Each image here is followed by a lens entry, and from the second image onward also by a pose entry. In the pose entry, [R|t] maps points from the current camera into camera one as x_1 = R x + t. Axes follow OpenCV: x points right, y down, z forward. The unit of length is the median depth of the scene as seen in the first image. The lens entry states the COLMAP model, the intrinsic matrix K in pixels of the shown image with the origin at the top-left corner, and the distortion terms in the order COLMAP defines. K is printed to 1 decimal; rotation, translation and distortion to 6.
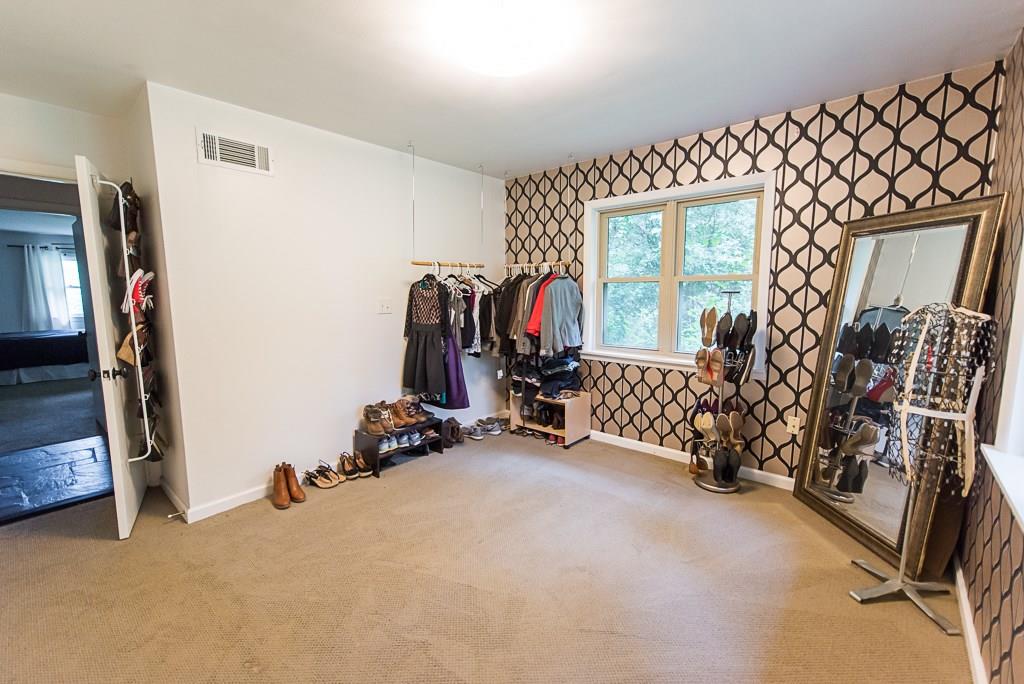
lens RADIAL K [[417.2, 0, 492.6], [0, 417.2, 340.9], [0, 0, 1]] dist [0.013746, -0.002003]
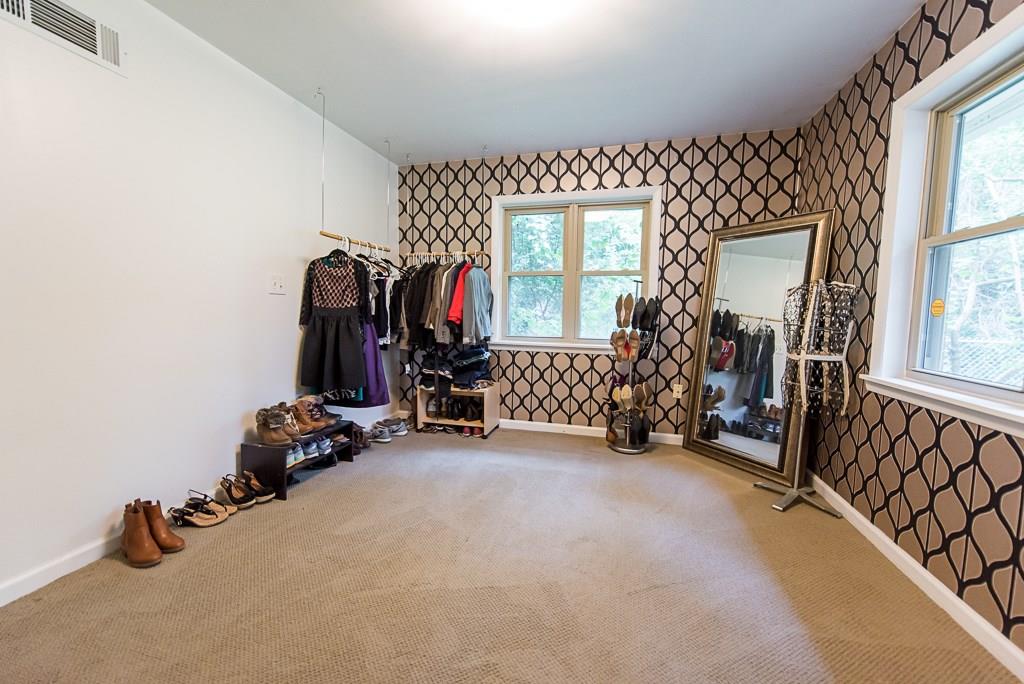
lens RADIAL K [[400.3, 0, 510.2], [0, 400.3, 338.3], [0, 0, 1]] dist [0.009361, -0.001208]
pose [[0.898566, -0.009862, 0.438727, -0.224401], [0.025520, 0.999230, -0.029807, 0.060657], [-0.438095, 0.037980, 0.898126, 0.134778]]
